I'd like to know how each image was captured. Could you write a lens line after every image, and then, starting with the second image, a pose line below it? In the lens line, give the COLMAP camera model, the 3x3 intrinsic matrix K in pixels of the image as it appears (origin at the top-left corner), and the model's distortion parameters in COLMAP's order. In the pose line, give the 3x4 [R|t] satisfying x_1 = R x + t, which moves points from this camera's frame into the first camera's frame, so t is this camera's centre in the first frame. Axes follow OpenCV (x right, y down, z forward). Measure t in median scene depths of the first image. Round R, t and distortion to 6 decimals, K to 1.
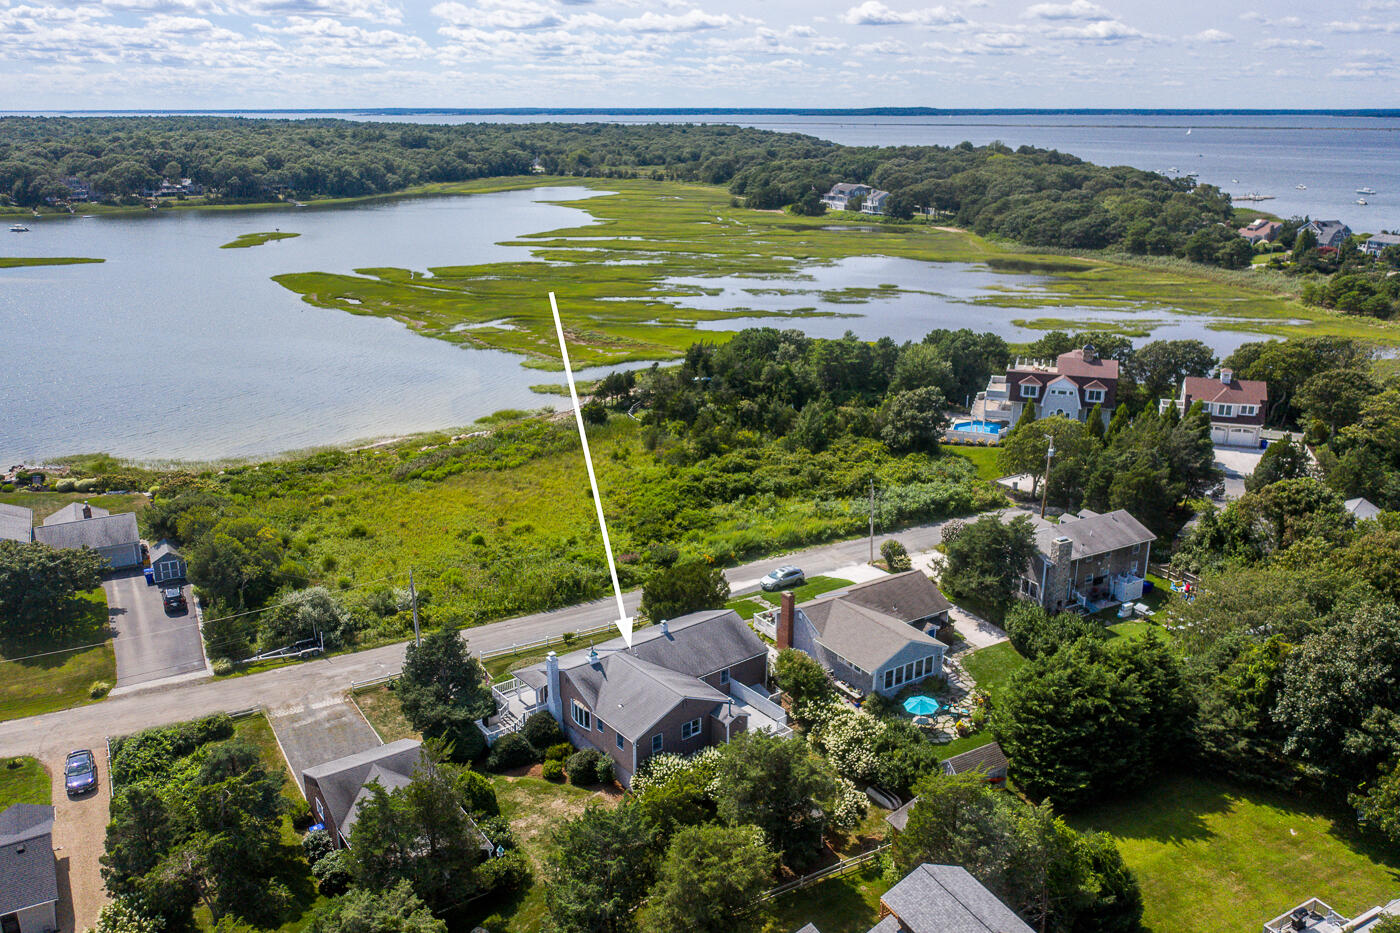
lens RADIAL K [[1085.2, 0, 700.0], [0, 1085.2, 466.5], [0, 0, 1]] dist [-0.005716, 0.000441]
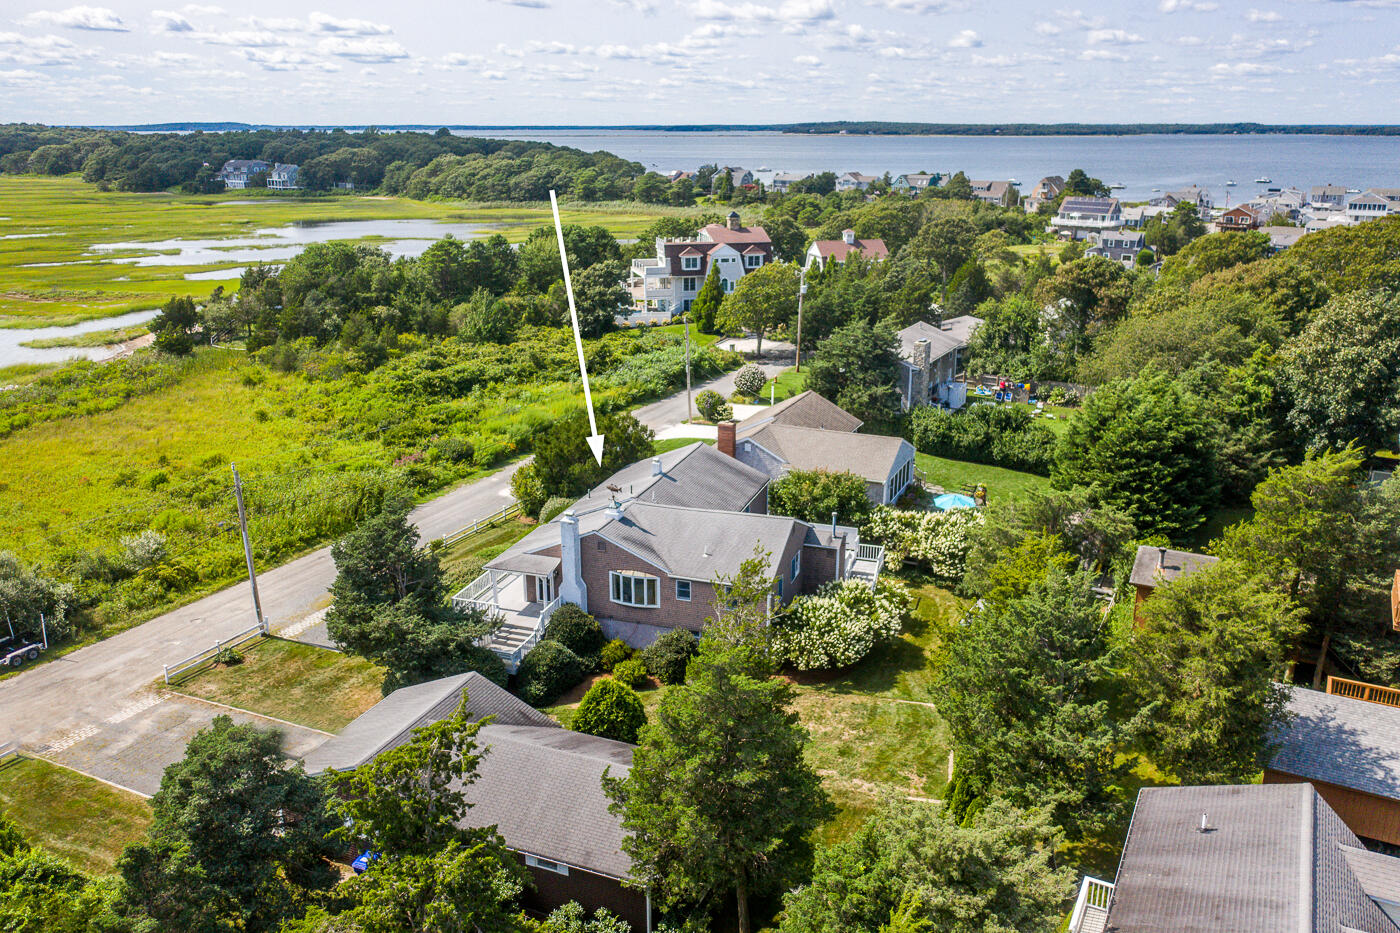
lens RADIAL K [[1085.2, 0, 700.0], [0, 1085.2, 466.5], [0, 0, 1]] dist [-0.005716, 0.000441]
pose [[0.845693, -0.163642, 0.507961, -0.178949], [0.163984, 0.985461, 0.044457, 0.057833], [-0.507850, 0.045701, 0.860232, 0.177496]]
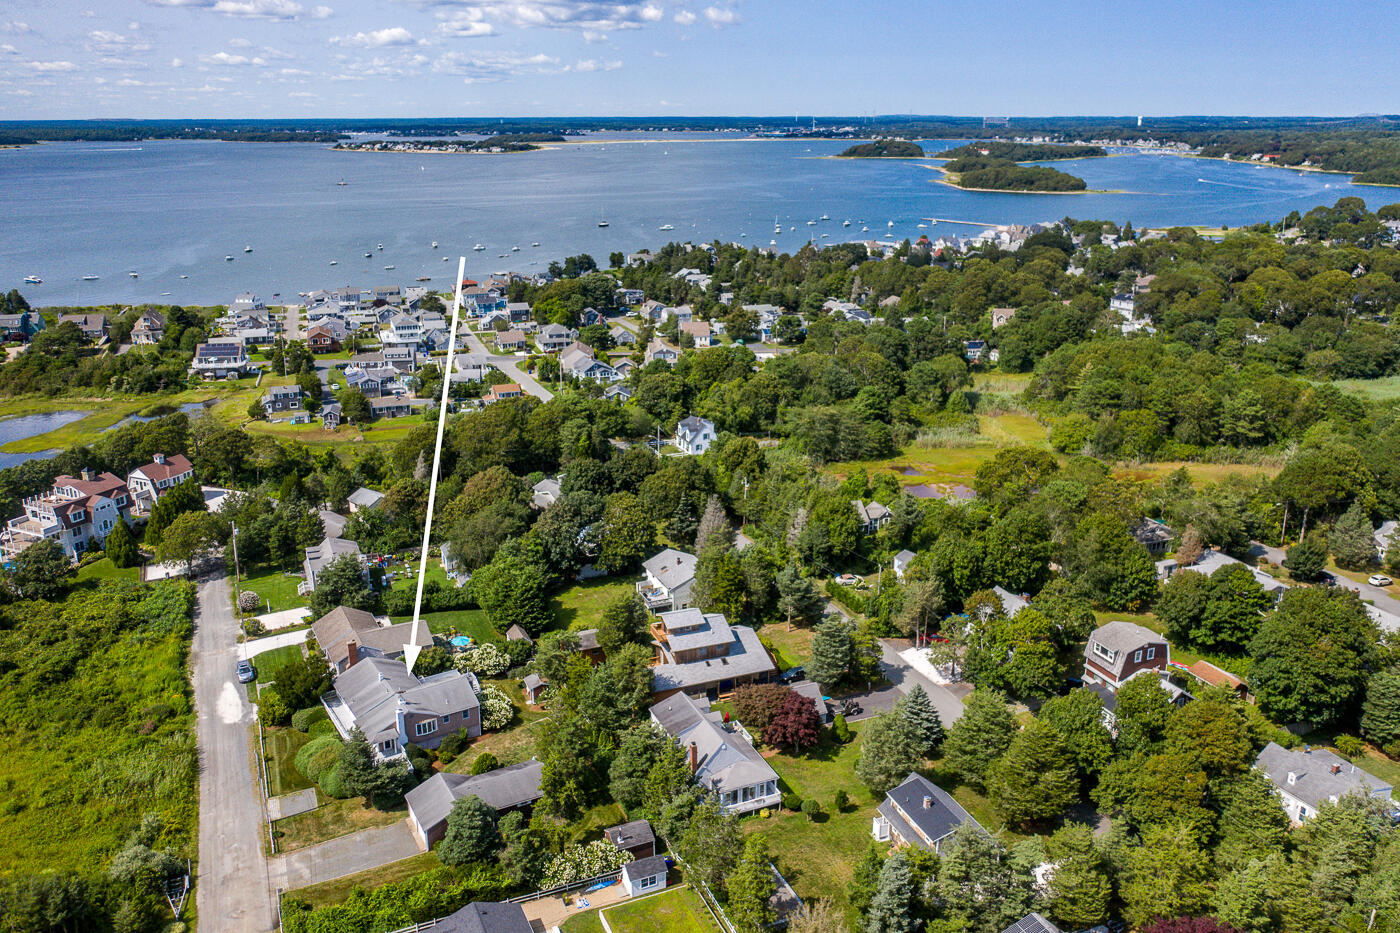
lens RADIAL K [[1085.2, 0, 700.0], [0, 1085.2, 466.5], [0, 0, 1]] dist [-0.005716, 0.000441]
pose [[0.094982, -0.301747, 0.948645, -0.673424], [0.291736, 0.919550, 0.263283, -0.199979], [-0.951771, 0.251747, 0.175371, 0.094838]]
